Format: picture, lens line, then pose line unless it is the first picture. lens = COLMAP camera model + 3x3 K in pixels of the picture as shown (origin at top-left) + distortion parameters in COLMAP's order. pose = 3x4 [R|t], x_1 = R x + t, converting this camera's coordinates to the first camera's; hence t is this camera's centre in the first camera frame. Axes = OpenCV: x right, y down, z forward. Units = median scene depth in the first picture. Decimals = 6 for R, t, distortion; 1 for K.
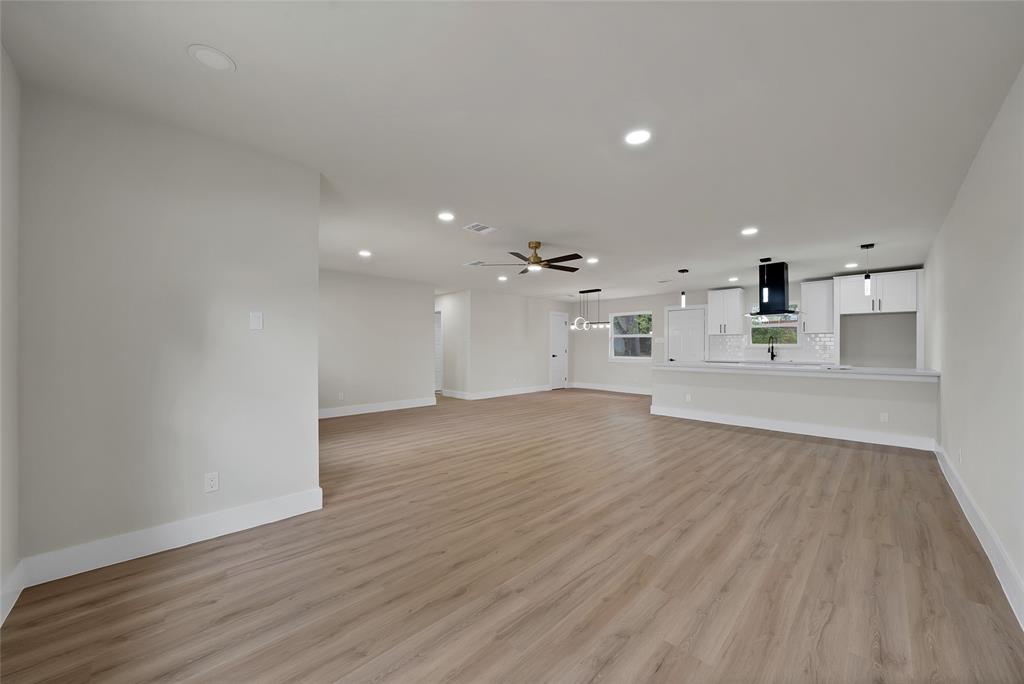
lens RADIAL K [[371.5, 0, 514.1], [0, 371.5, 351.4], [0, 0, 1]] dist [-0.026465, 0.001932]
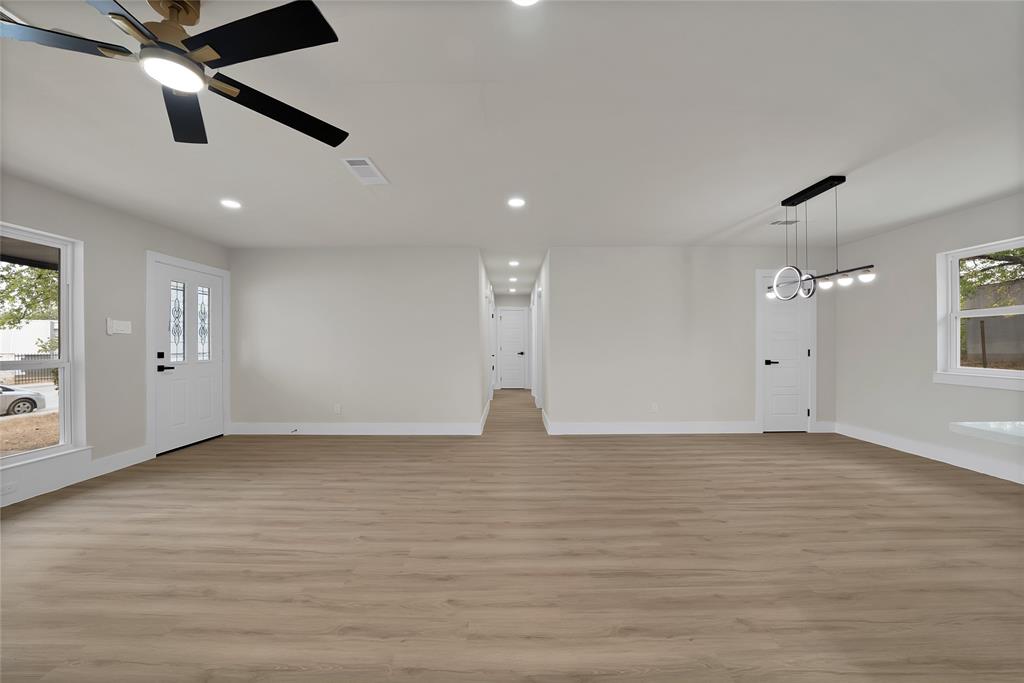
lens RADIAL K [[371.5, 0, 514.0], [0, 371.5, 344.2], [0, 0, 1]] dist [-0.026465, 0.001932]
pose [[0.714485, -0.002576, -0.699646, 0.427421], [-0.005488, 0.999942, -0.009286, -0.009799], [0.699630, 0.010474, 0.714429, 0.942368]]
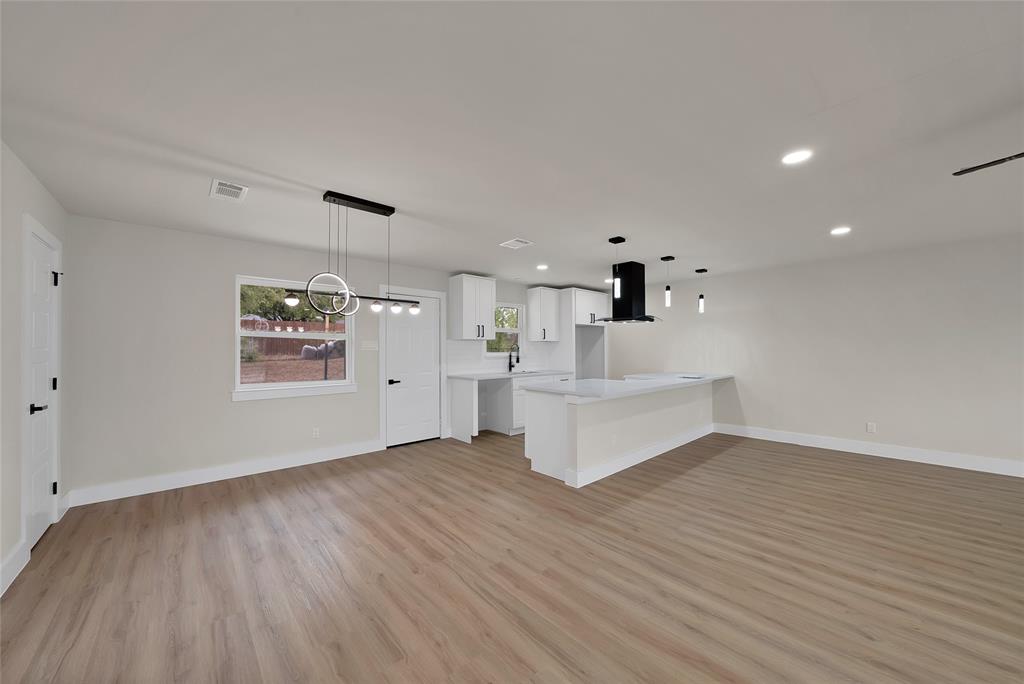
lens RADIAL K [[371.5, 0, 507.1], [0, 371.5, 345.1], [0, 0, 1]] dist [-0.026465, 0.001932]
pose [[0.045335, 0.006729, 0.998949, -0.224432], [0.015306, 0.999855, -0.007430, -0.046822], [-0.998855, 0.015627, 0.045226, 1.483821]]
